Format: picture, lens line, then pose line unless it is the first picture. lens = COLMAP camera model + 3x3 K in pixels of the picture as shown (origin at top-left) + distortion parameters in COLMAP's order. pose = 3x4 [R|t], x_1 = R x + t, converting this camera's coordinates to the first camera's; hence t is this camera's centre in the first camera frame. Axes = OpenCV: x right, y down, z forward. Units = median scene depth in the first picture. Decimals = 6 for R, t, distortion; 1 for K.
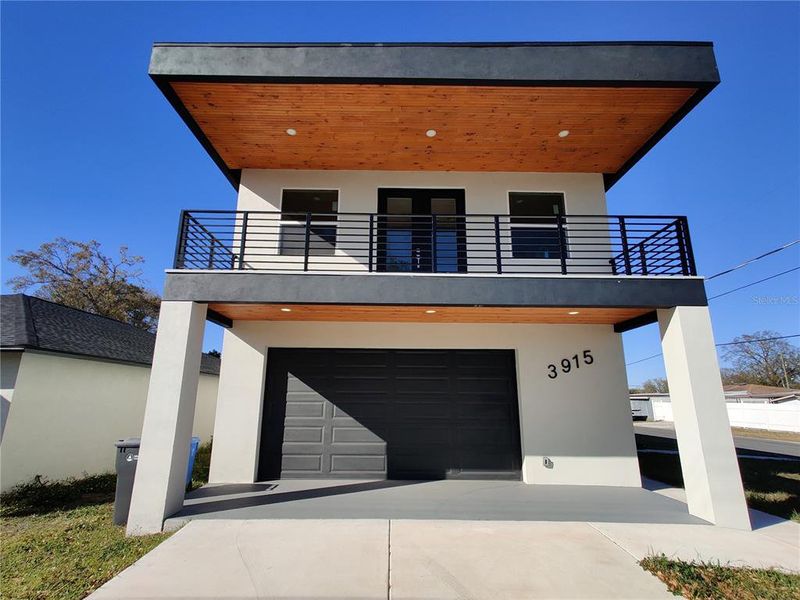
lens RADIAL K [[395.1, 0, 391.5], [0, 395.1, 307.6], [0, 0, 1]] dist [0.011533, -0.002735]
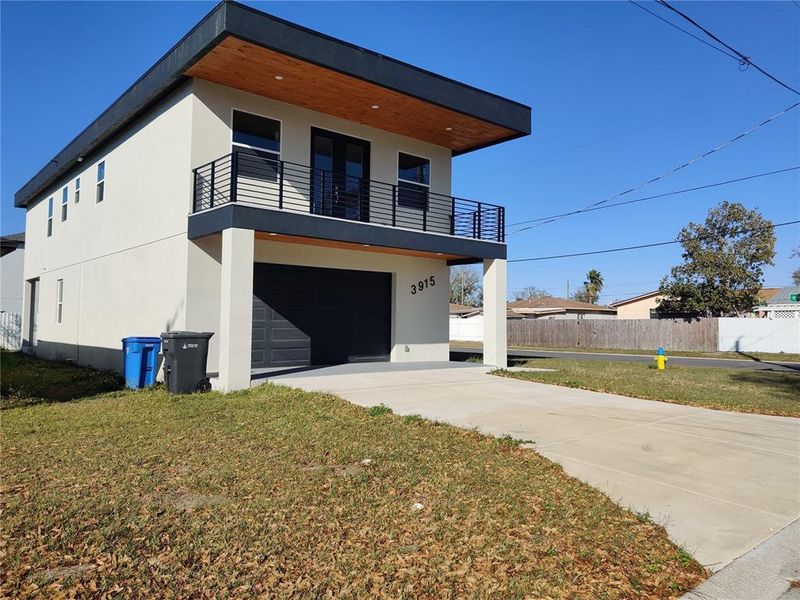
lens RADIAL K [[600.9, 0, 403.4], [0, 600.9, 299.1], [0, 0, 1]] dist [0.031767, -0.027799]
pose [[0.767162, 0.026887, 0.640889, -1.038471], [-0.153002, 0.977953, 0.142120, -0.113762], [-0.622938, -0.207087, 0.754362, -0.653394]]
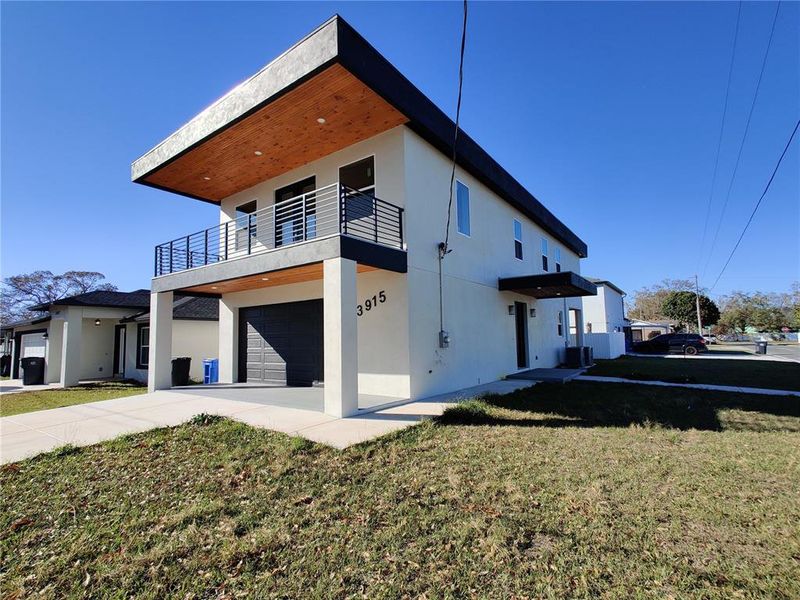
lens RADIAL K [[395.1, 0, 402.8], [0, 395.1, 307.8], [0, 0, 1]] dist [0.011533, -0.002735]
pose [[0.798524, -0.072031, -0.597638, 1.273992], [0.161294, 0.982114, 0.097139, 0.051041], [0.579952, -0.173963, 0.795860, 0.067669]]
